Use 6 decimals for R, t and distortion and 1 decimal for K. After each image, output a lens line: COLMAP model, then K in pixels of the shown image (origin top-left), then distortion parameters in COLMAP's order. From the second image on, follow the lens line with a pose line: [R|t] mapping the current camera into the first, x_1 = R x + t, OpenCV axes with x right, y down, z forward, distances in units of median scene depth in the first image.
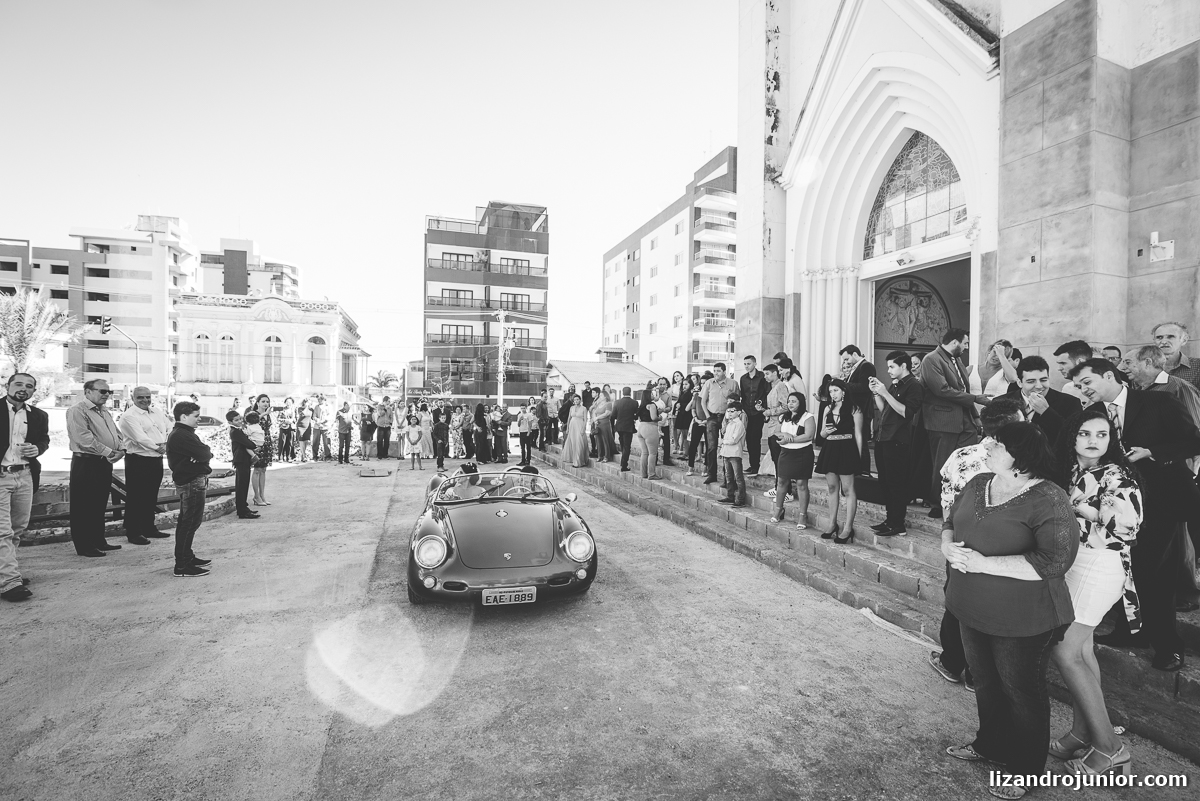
lens RADIAL K [[562.1, 0, 601.8], [0, 562.1, 399.0], [0, 0, 1]] dist [0.005251, 0.000323]
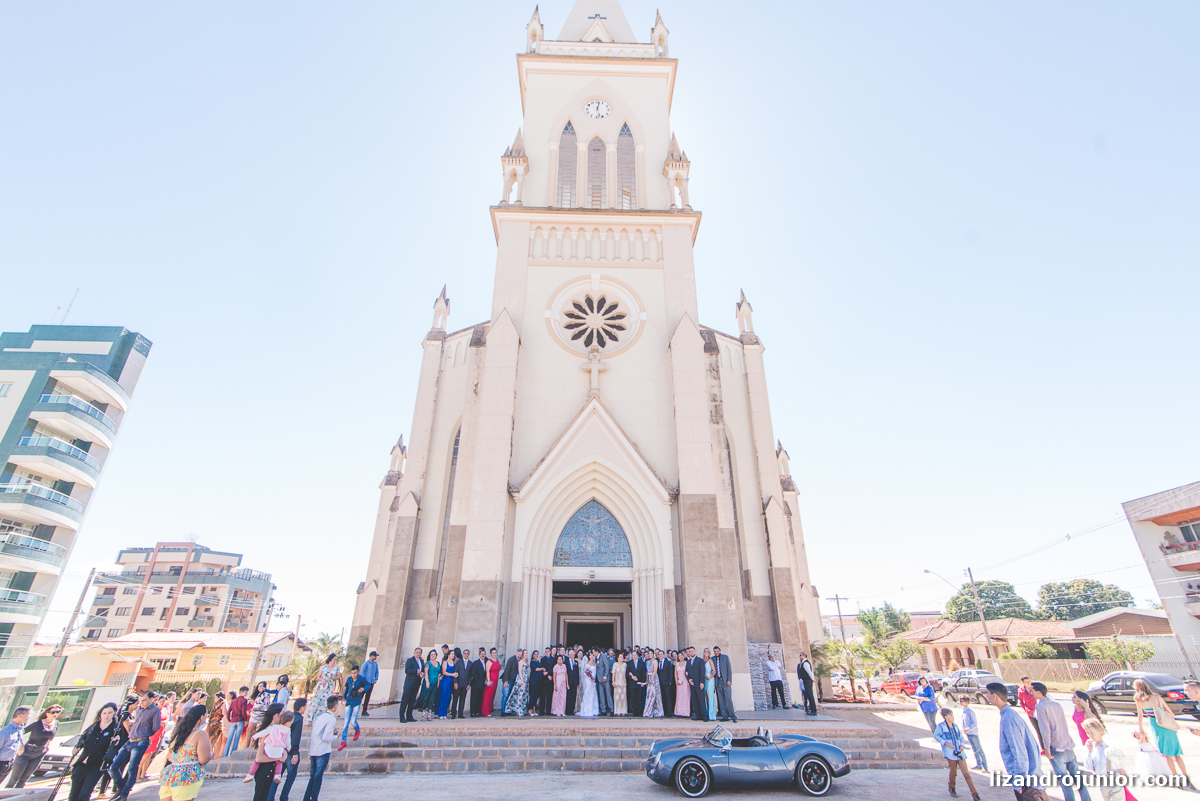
lens RADIAL K [[562.1, 0, 602.0], [0, 562.1, 398.0], [0, 0, 1]] dist [0.005251, 0.000323]
pose [[0.286315, 0.396303, 0.872335, -0.873583], [-0.000265, 0.910483, -0.413546, -0.031789], [-0.958135, 0.118173, 0.260790, 0.388009]]
